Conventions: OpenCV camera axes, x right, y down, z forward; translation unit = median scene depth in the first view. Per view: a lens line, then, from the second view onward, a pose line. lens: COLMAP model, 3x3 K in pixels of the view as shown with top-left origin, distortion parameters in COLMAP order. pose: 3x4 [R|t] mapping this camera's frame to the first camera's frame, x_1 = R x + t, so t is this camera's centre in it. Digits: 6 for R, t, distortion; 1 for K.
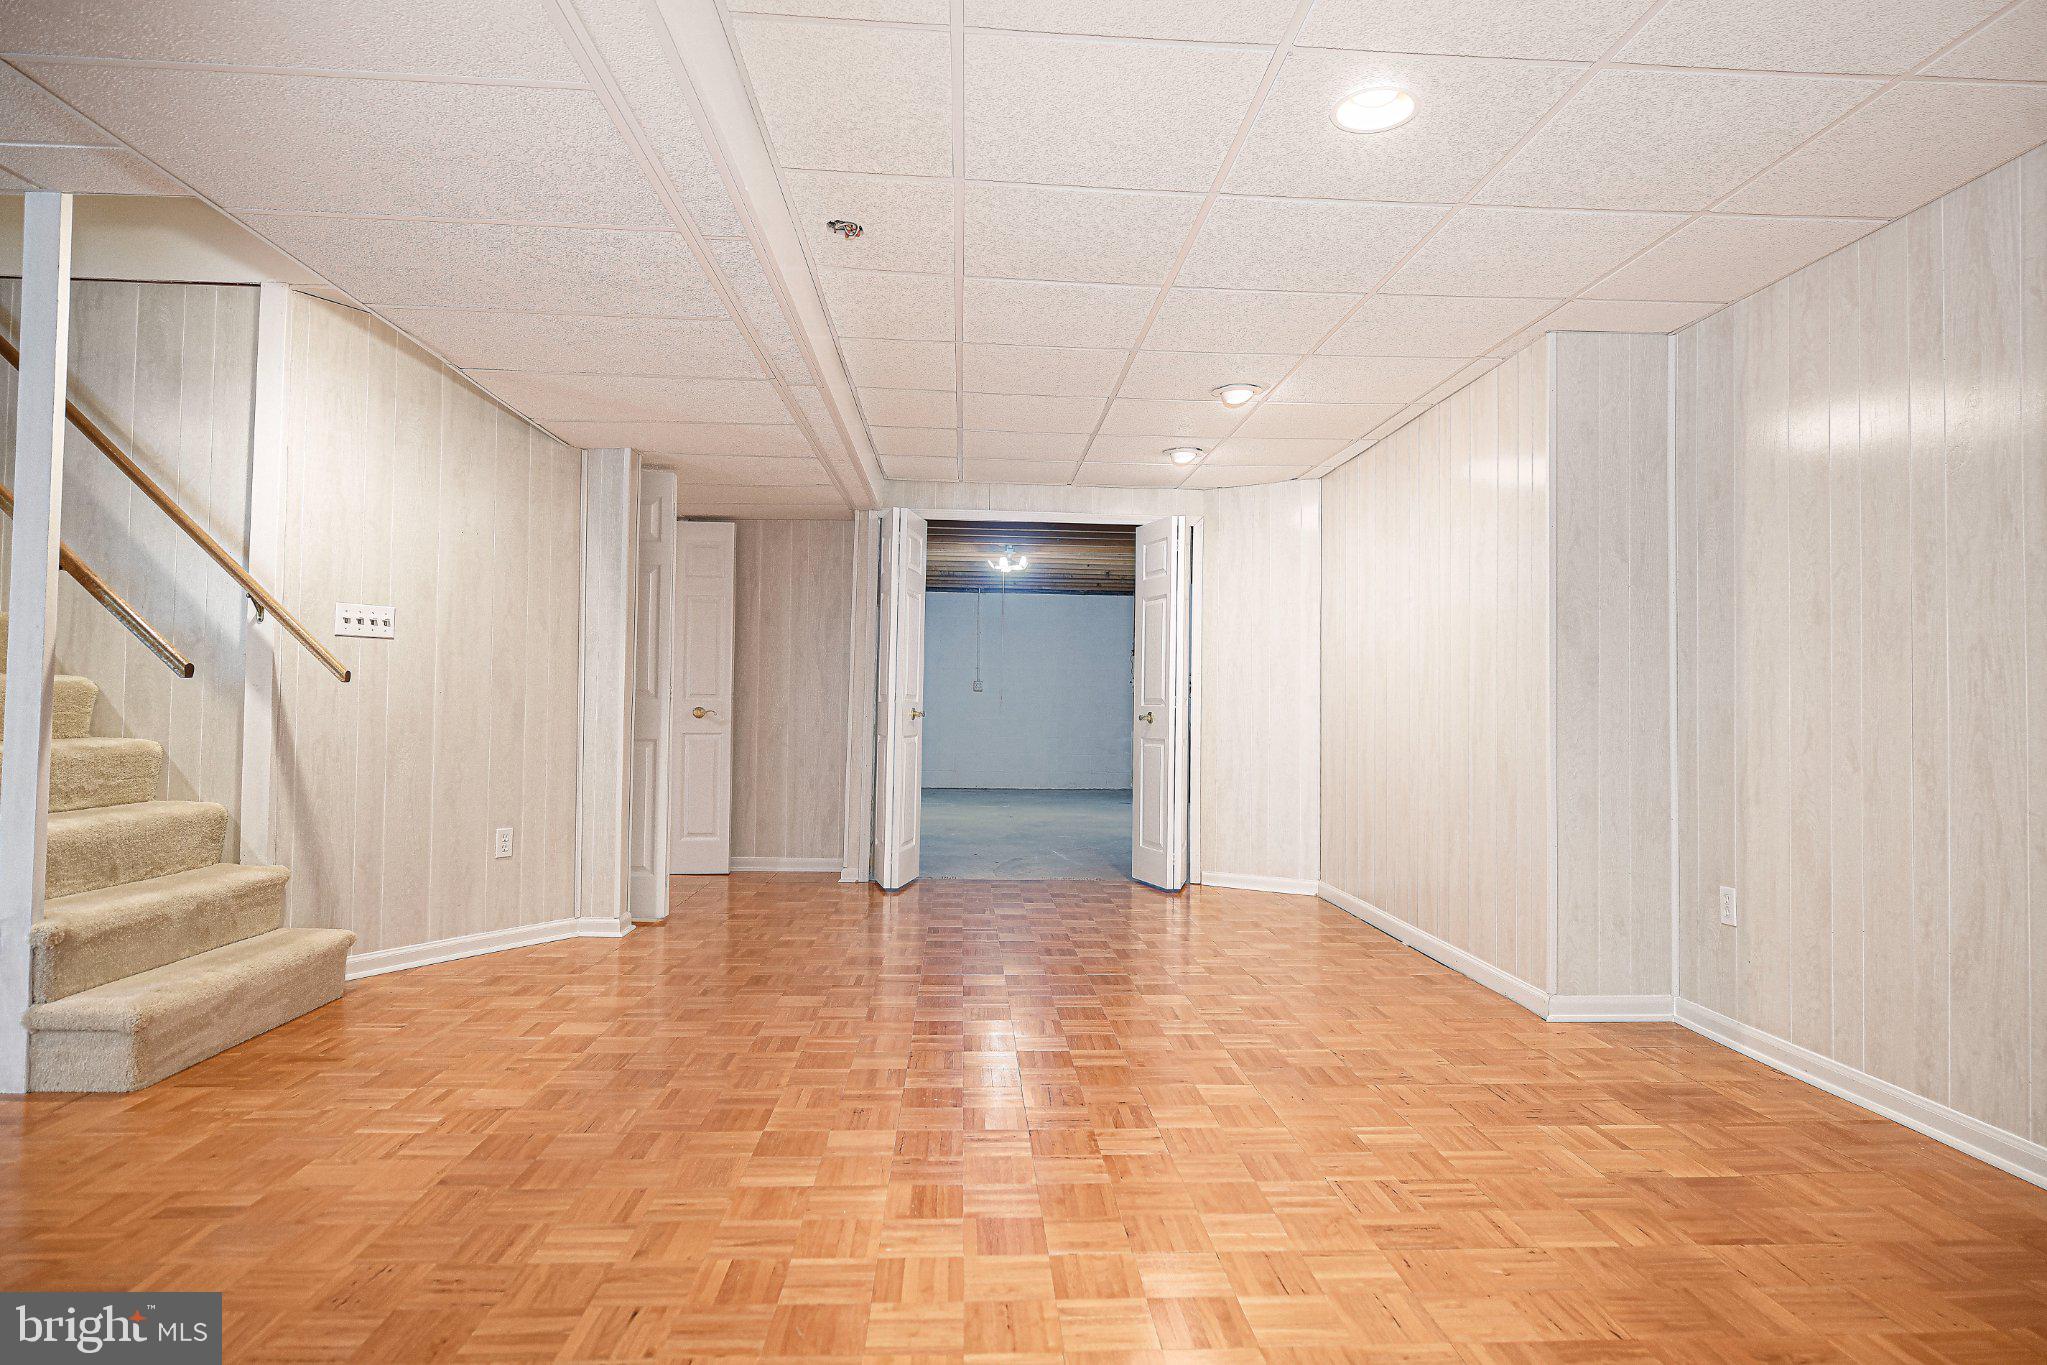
lens RADIAL K [[1129.1, 0, 1025.6], [0, 1129.1, 666.0], [0, 0, 1]] dist [-0.006252, -0.001690]
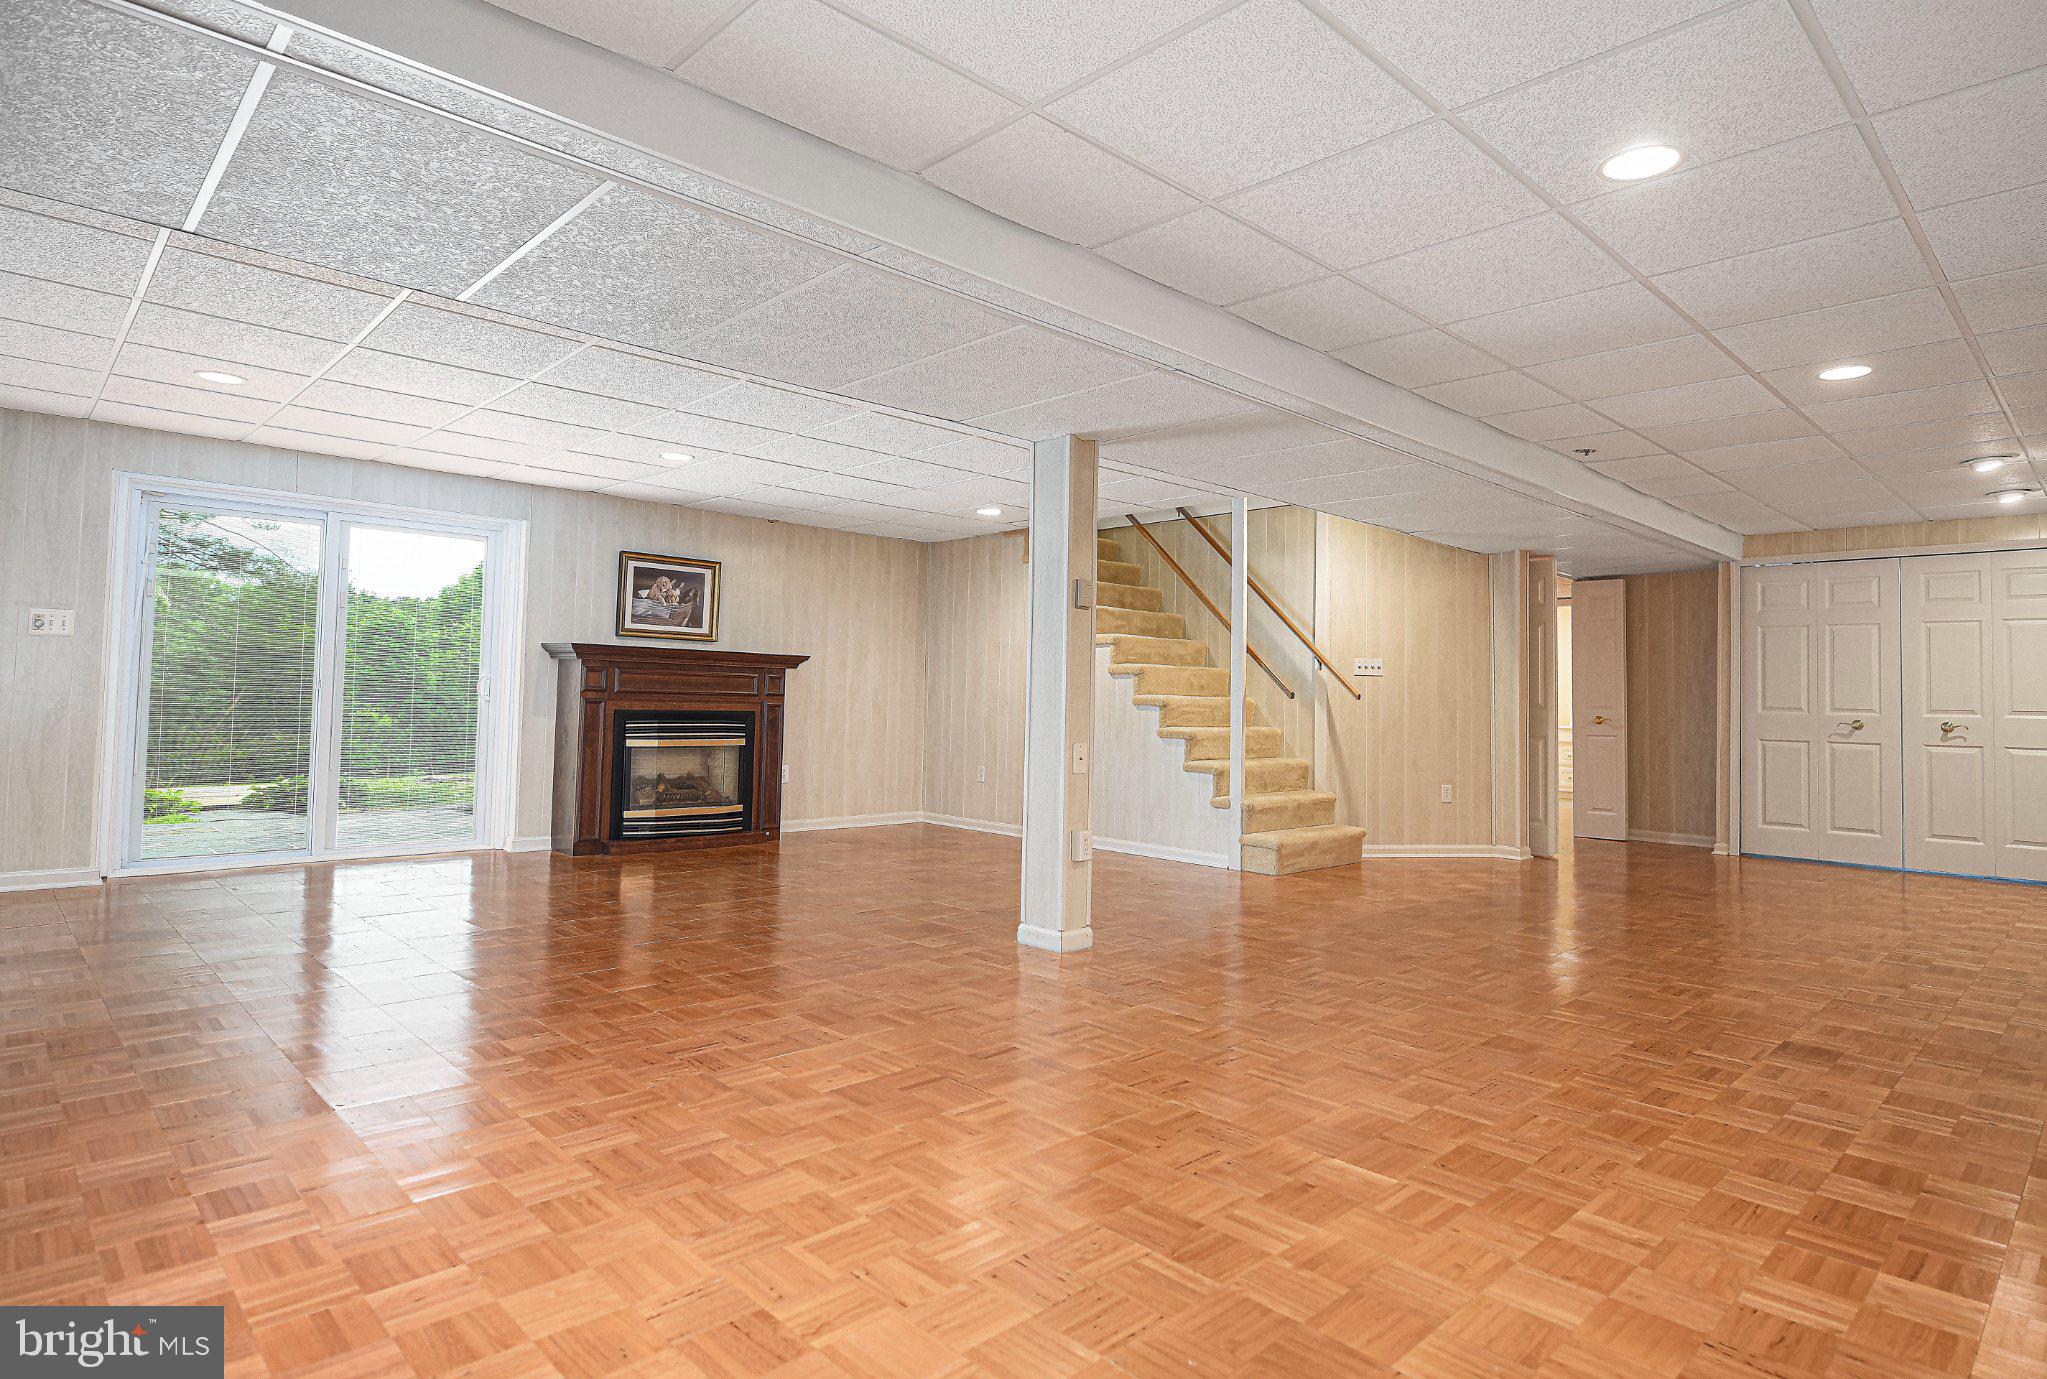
lens RADIAL K [[1106.9, 0, 1021.5], [0, 1106.9, 667.7], [0, 0, 1]] dist [-0.001111, 0.000012]
pose [[0.648830, -0.022983, -0.760586, 0.491495], [0.016158, 0.999735, -0.016425, -0.020501], [0.760762, -0.001632, 0.649029, -0.710407]]
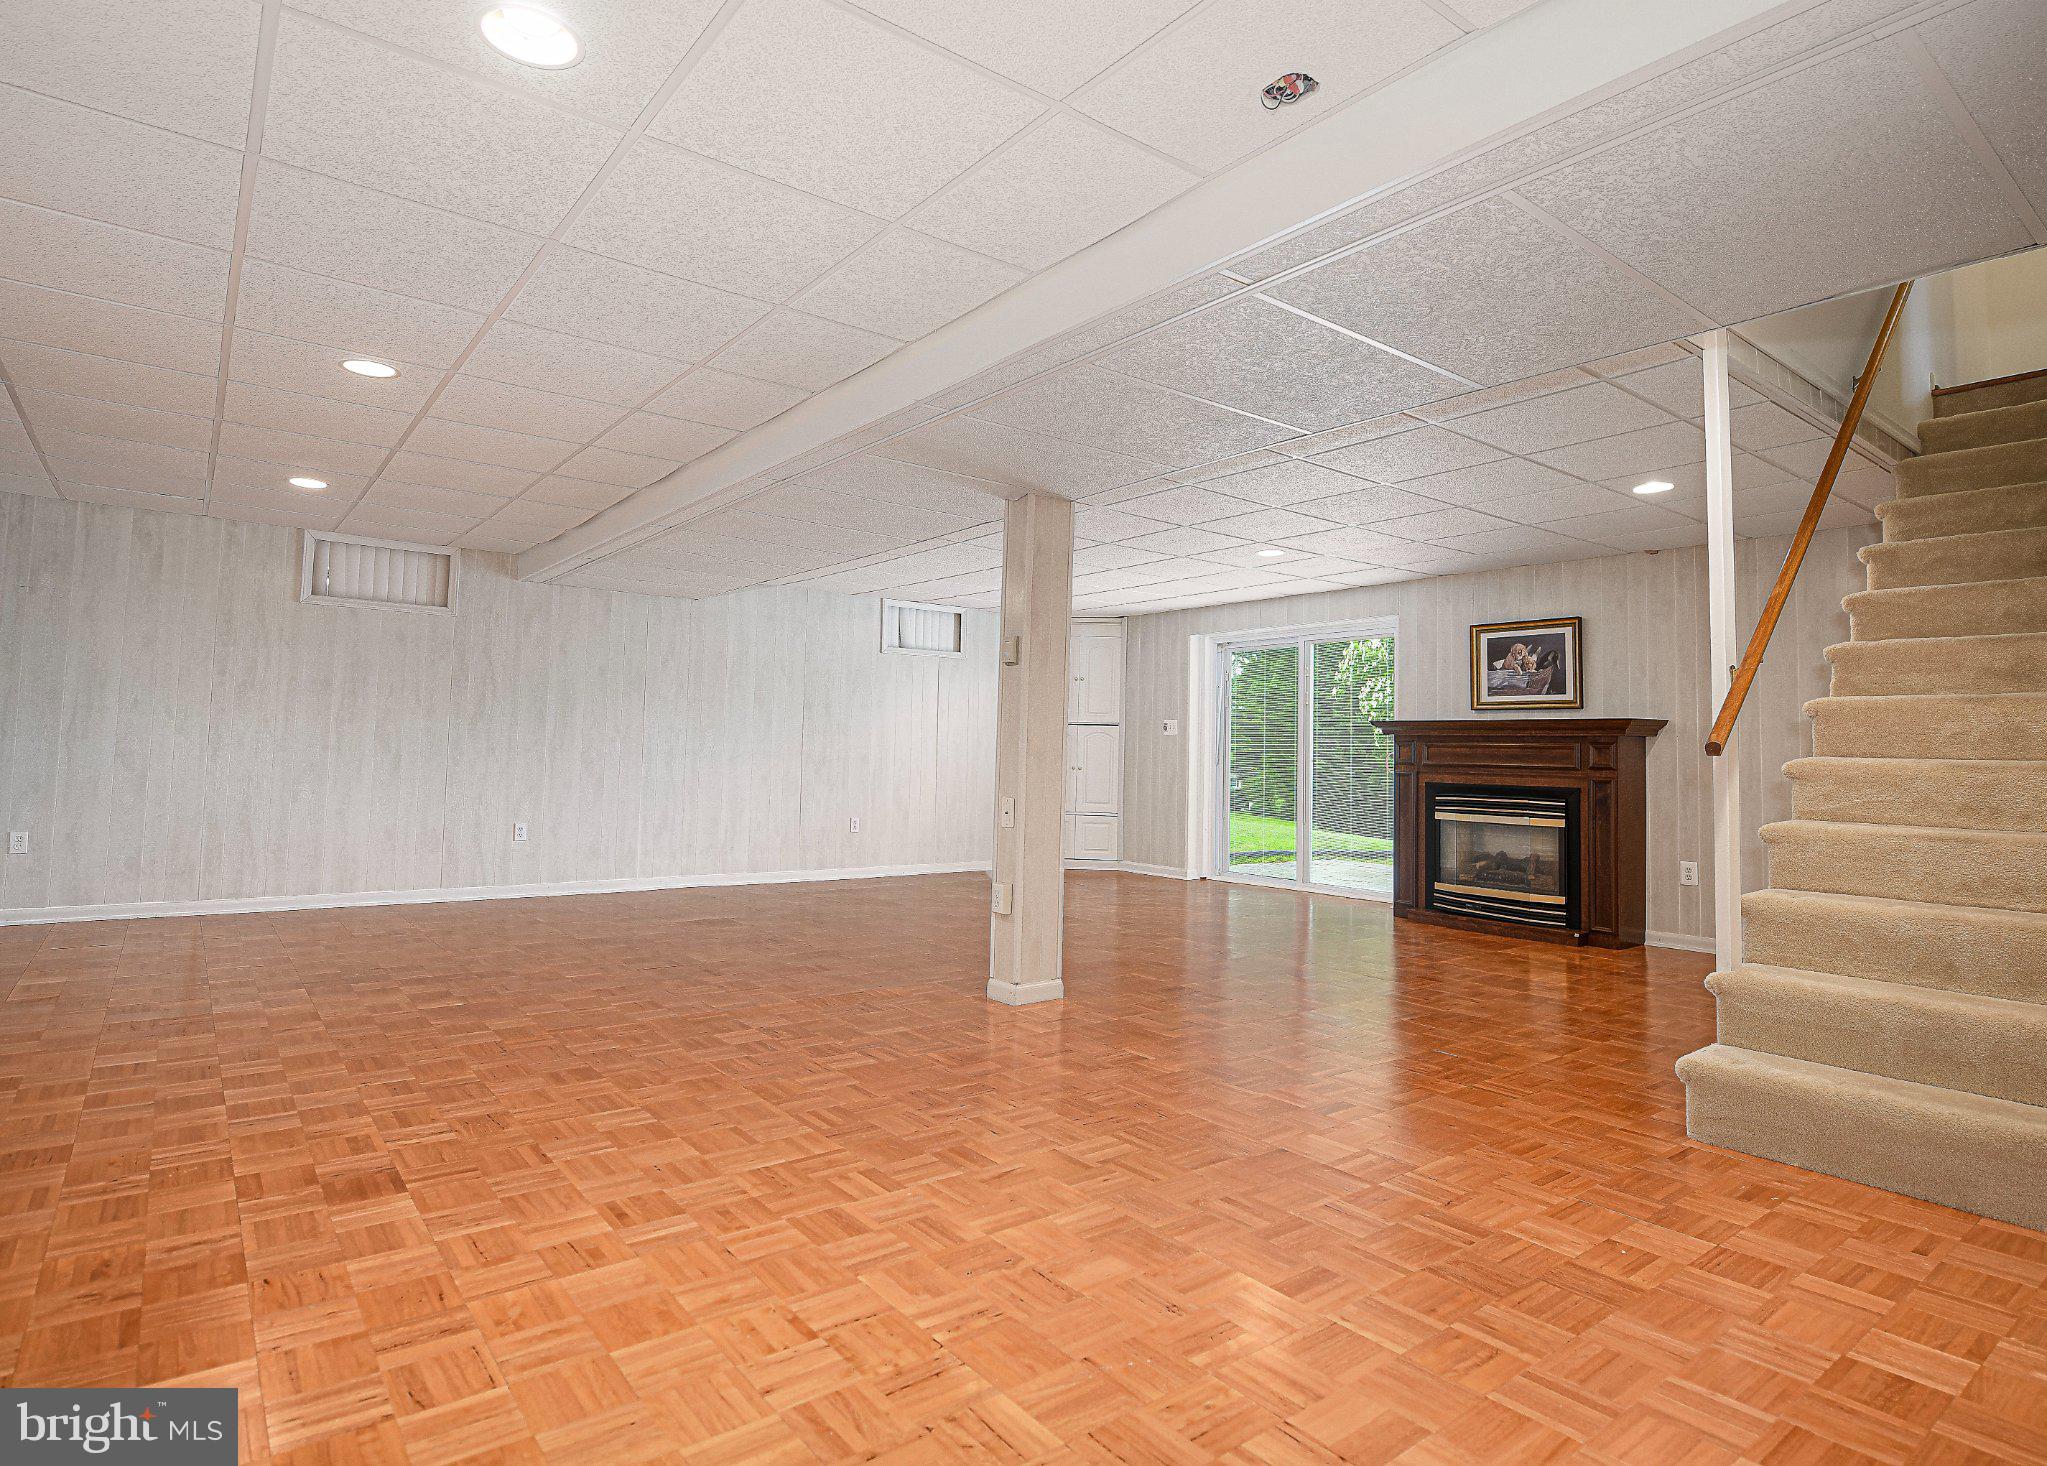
lens RADIAL K [[1090.0, 0, 1035.6], [0, 1090.0, 731.1], [0, 0, 1]] dist [-0.003242, -0.000896]
pose [[-0.815447, -0.045266, -0.577058, 0.277605], [-0.011801, 0.998030, -0.061613, 0.046337], [0.578711, -0.043432, -0.814375, 1.201461]]
